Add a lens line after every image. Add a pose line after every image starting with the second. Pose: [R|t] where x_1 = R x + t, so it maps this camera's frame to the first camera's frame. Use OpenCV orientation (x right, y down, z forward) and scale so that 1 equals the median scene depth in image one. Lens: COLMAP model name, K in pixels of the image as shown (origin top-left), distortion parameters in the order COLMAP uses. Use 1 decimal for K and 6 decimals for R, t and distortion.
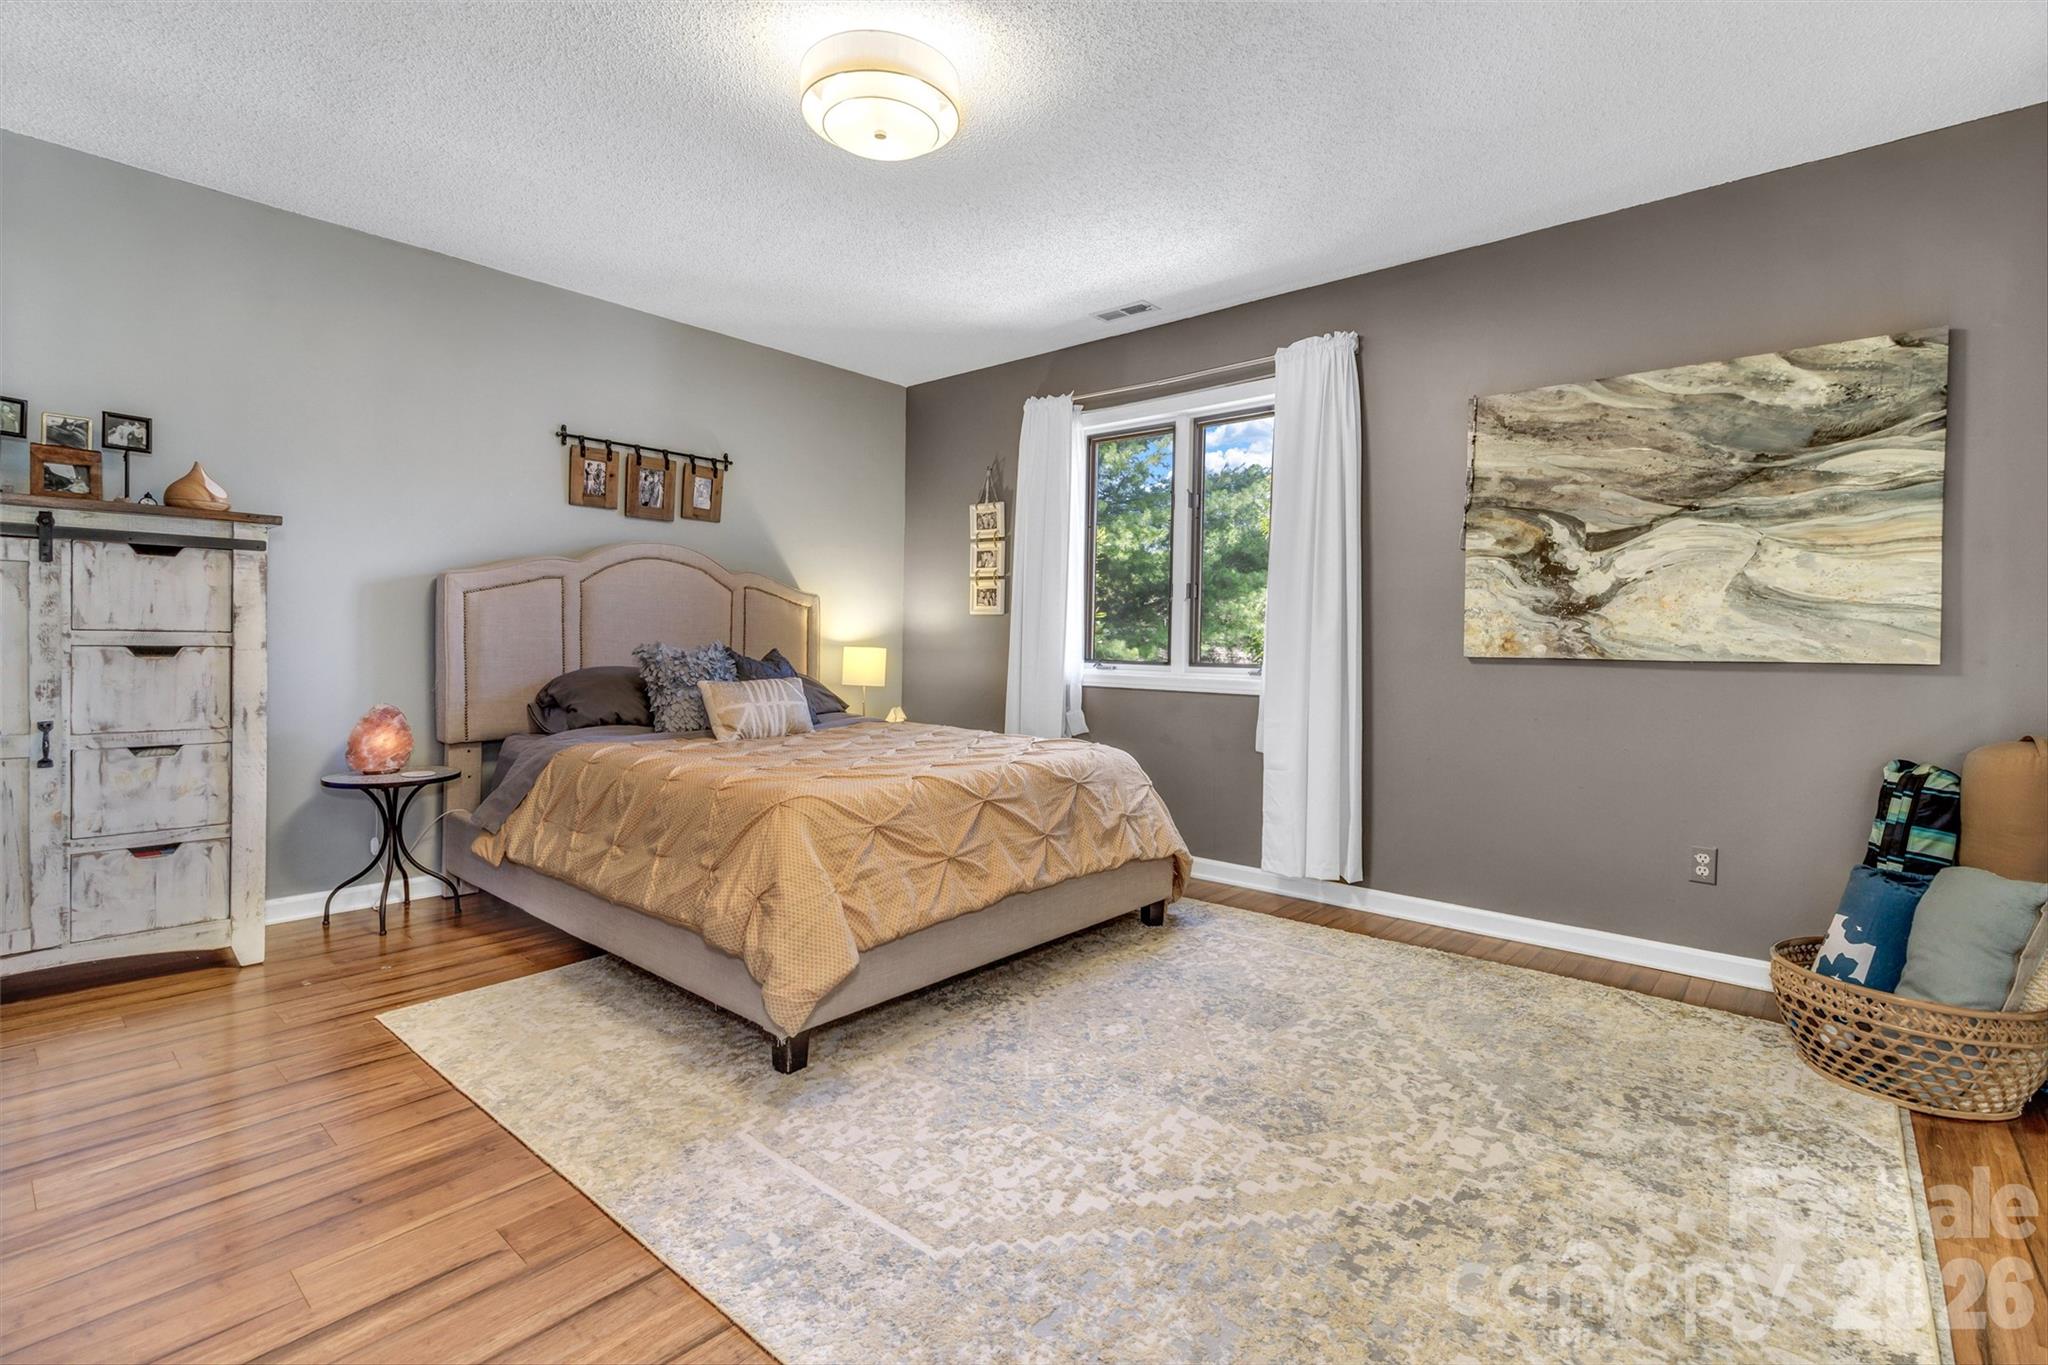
lens RADIAL K [[945.3, 0, 1032.5], [0, 945.3, 659.4], [0, 0, 1]] dist [0.004141, -0.000481]
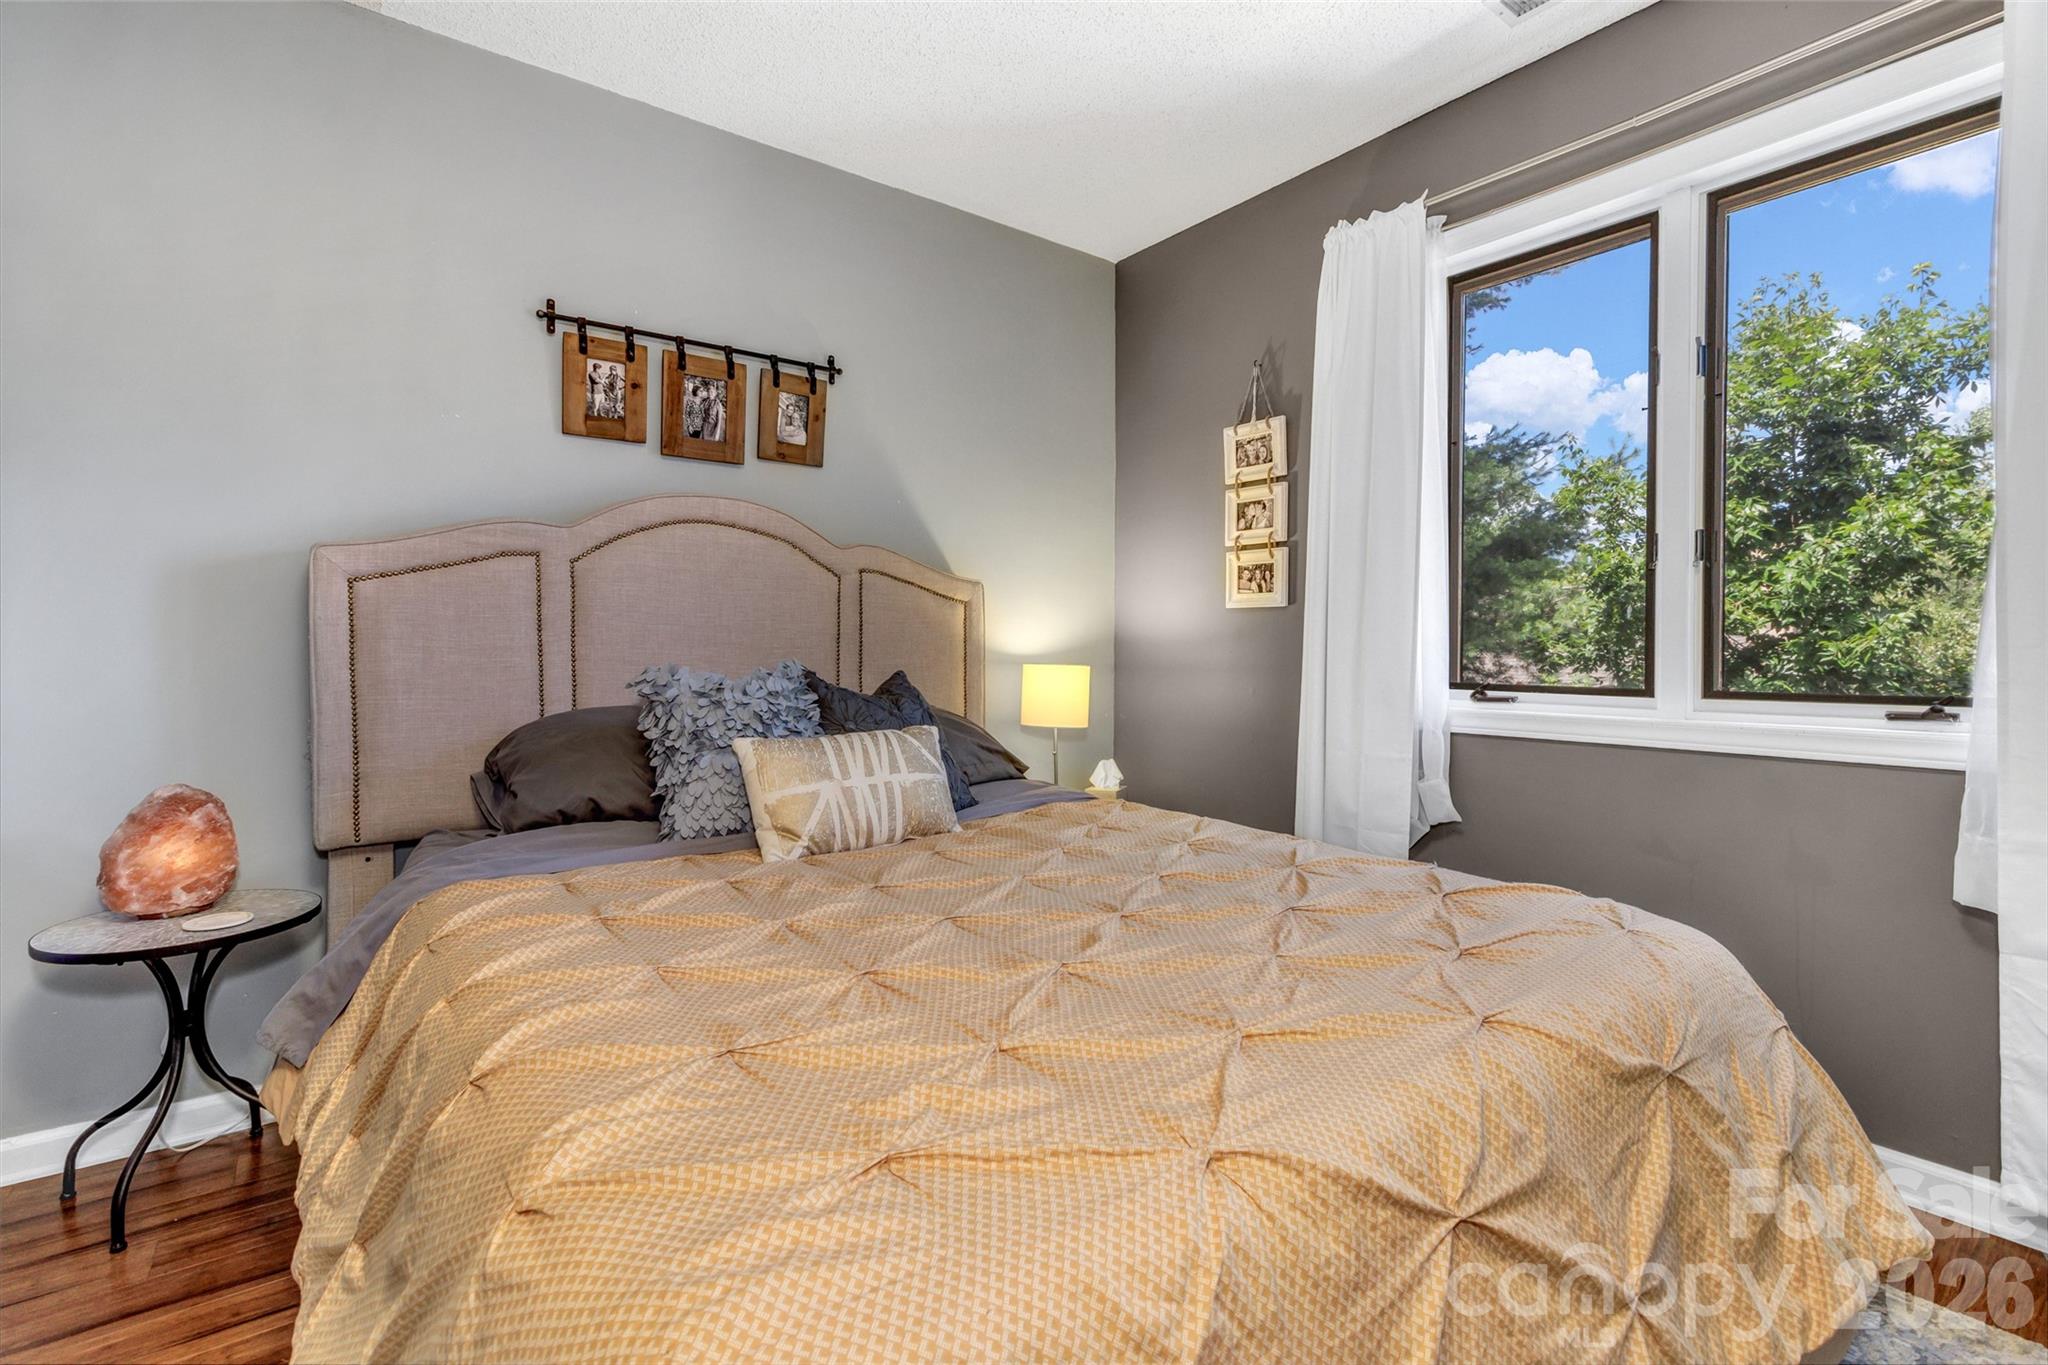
lens RADIAL K [[945.3, 0, 1032.5], [0, 945.3, 659.4], [0, 0, 1]] dist [0.004141, -0.000481]
pose [[0.978241, -0.012332, -0.207105, -0.090415], [0.010249, 0.999886, -0.011131, -0.013788], [0.207218, 0.008767, 0.978255, 0.553964]]
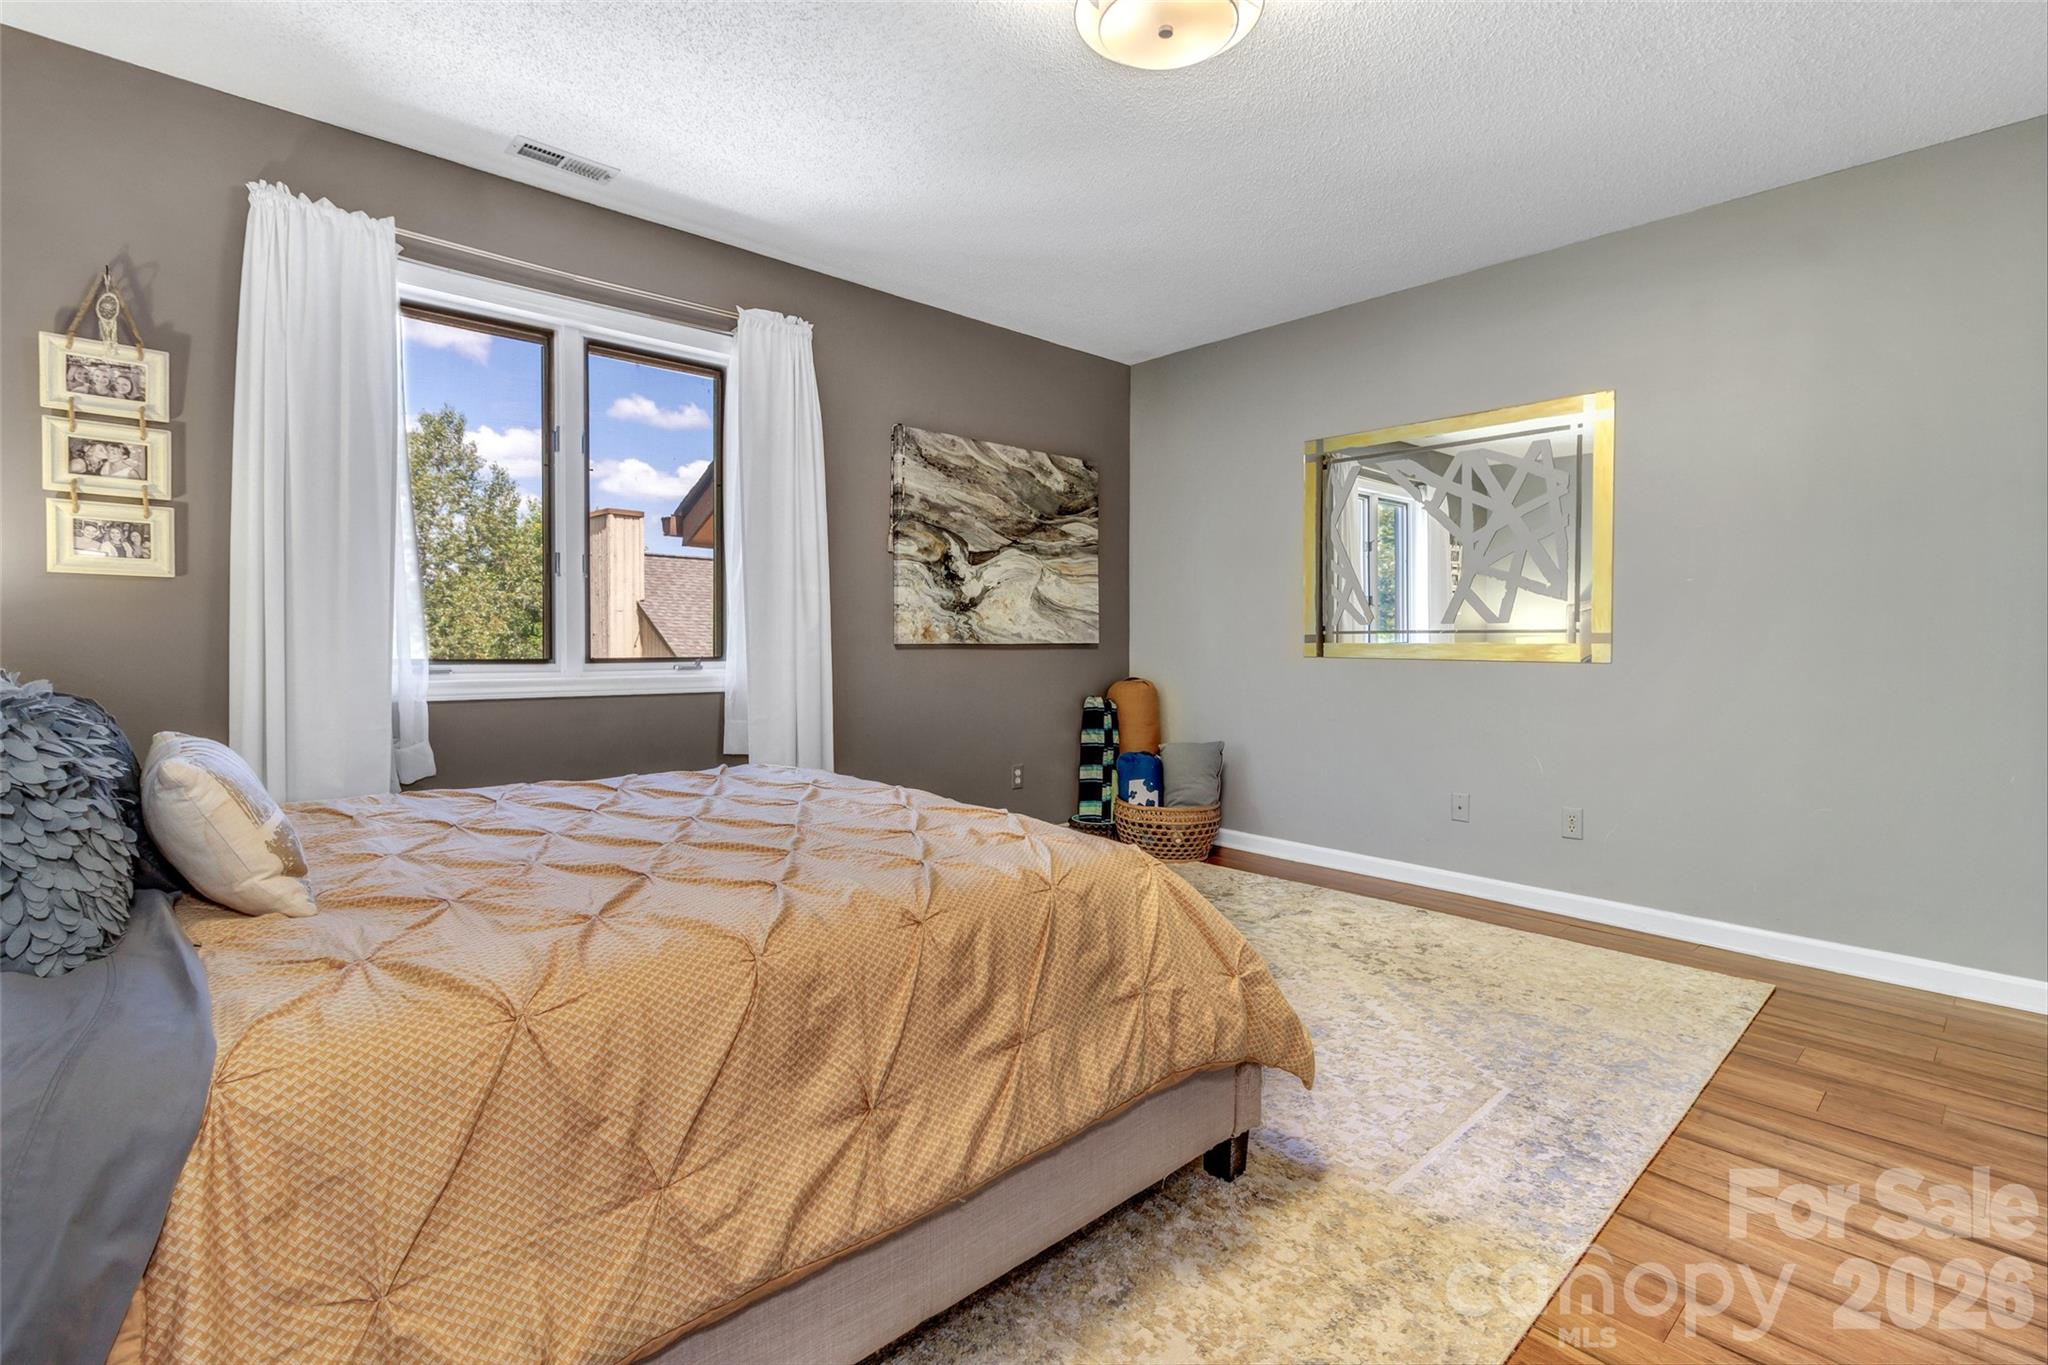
lens RADIAL K [[945.3, 0, 1032.5], [0, 945.3, 659.4], [0, 0, 1]] dist [0.004141, -0.000481]
pose [[0.107929, -0.036663, 0.993482, -0.686074], [0.012487, 0.999291, 0.035520, -0.022916], [-0.994080, 0.008572, 0.108310, 0.693008]]
